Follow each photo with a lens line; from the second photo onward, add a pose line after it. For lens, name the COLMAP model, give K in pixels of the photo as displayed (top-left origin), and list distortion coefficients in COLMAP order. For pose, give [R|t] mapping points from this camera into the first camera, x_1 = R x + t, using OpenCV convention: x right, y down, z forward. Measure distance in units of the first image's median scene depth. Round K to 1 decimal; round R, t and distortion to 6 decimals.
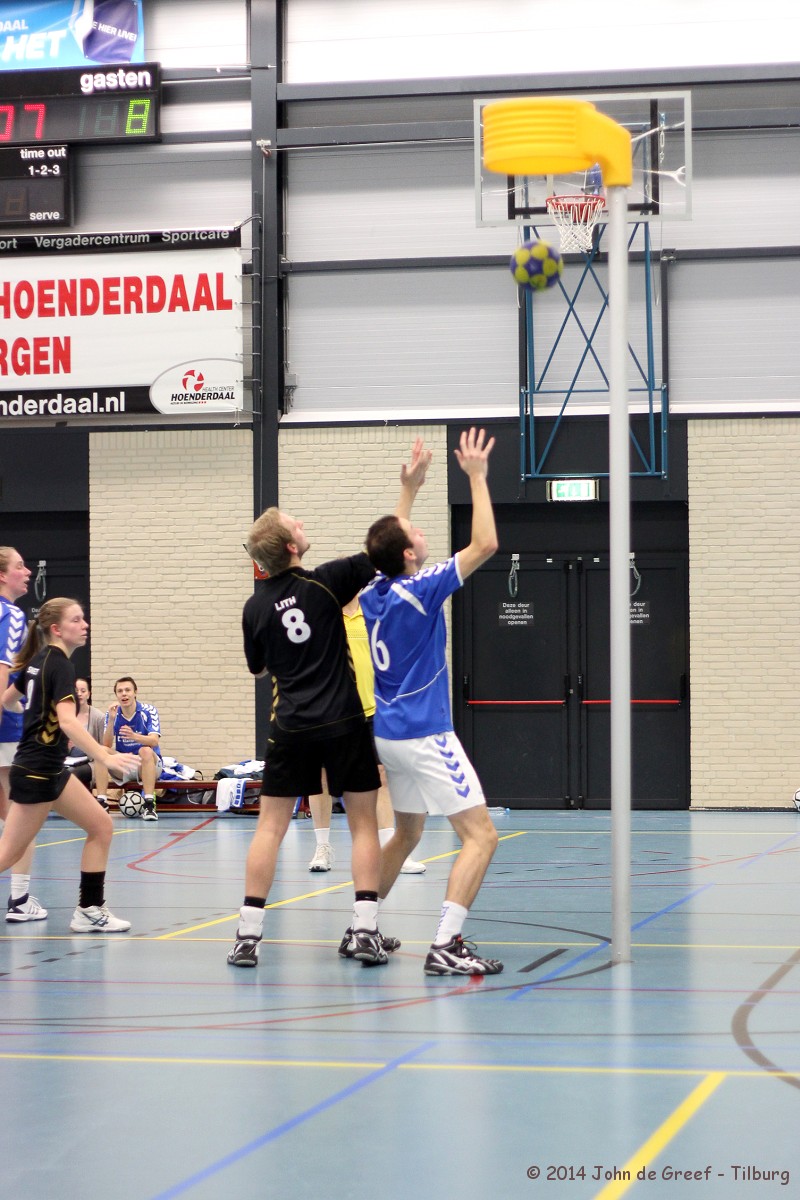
lens RADIAL K [[2925.0, 0, 448.0], [0, 2925.0, 650.3], [0, 0, 1]] dist [-0.128332, -0.111010]
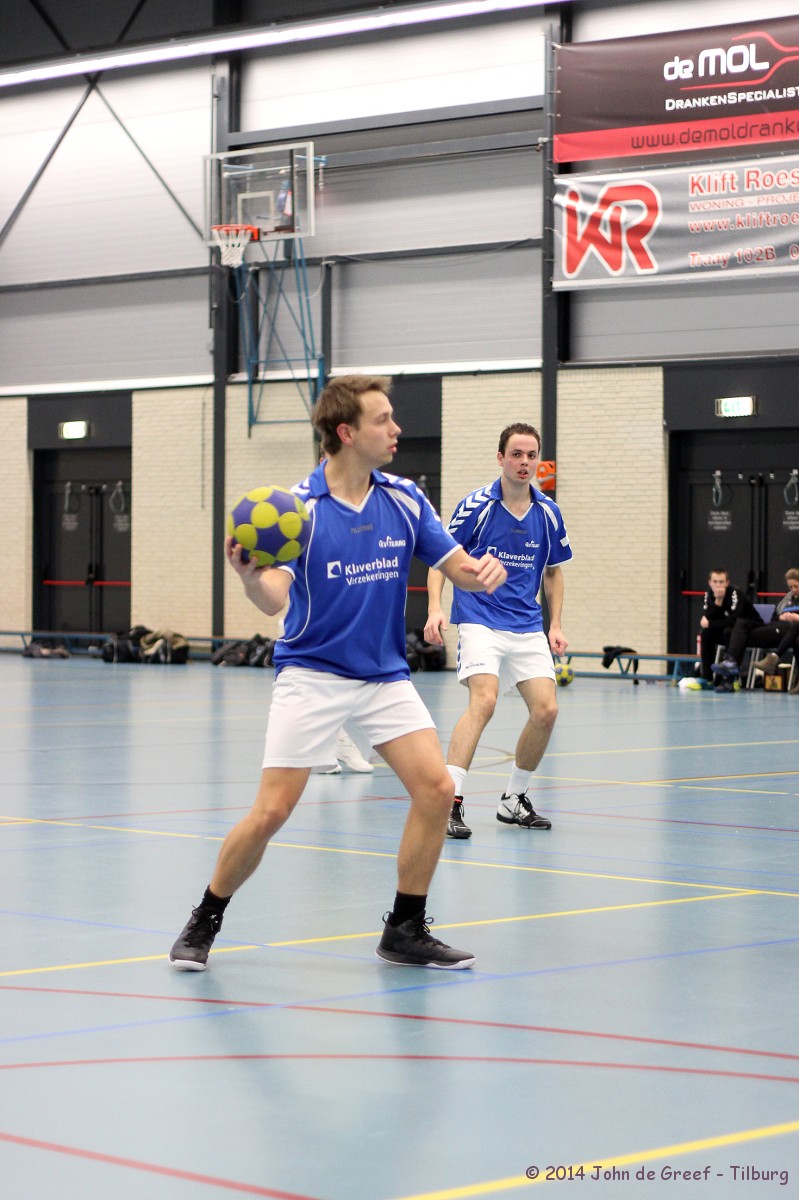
lens RADIAL K [[2870.6, 0, 500.2], [0, 2870.6, 663.2], [0, 0, 1]] dist [-0.122280, 0.082658]
pose [[0.886151, 0.029030, -0.462486, 1.172974], [-0.010320, 0.999025, 0.042936, -0.007954], [0.463281, -0.033275, 0.885586, -0.238070]]
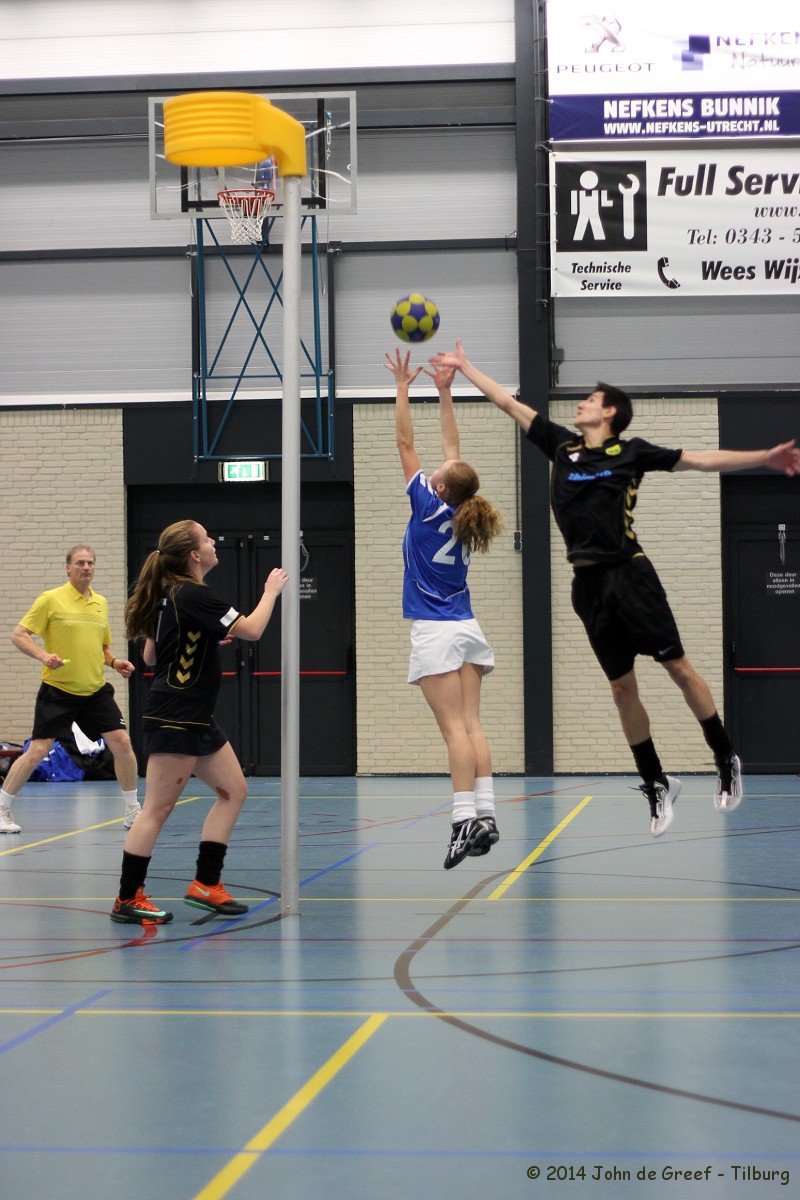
lens RADIAL K [[2803.2, 0, 398.0], [0, 2803.2, 600.4], [0, 0, 1]] dist [-0.132291, -0.094656]
pose [[0.995241, -0.002855, 0.097400, -0.000114], [0.003705, 0.999957, -0.008542, 0.000293], [-0.097371, 0.008863, 0.995209, -0.003766]]
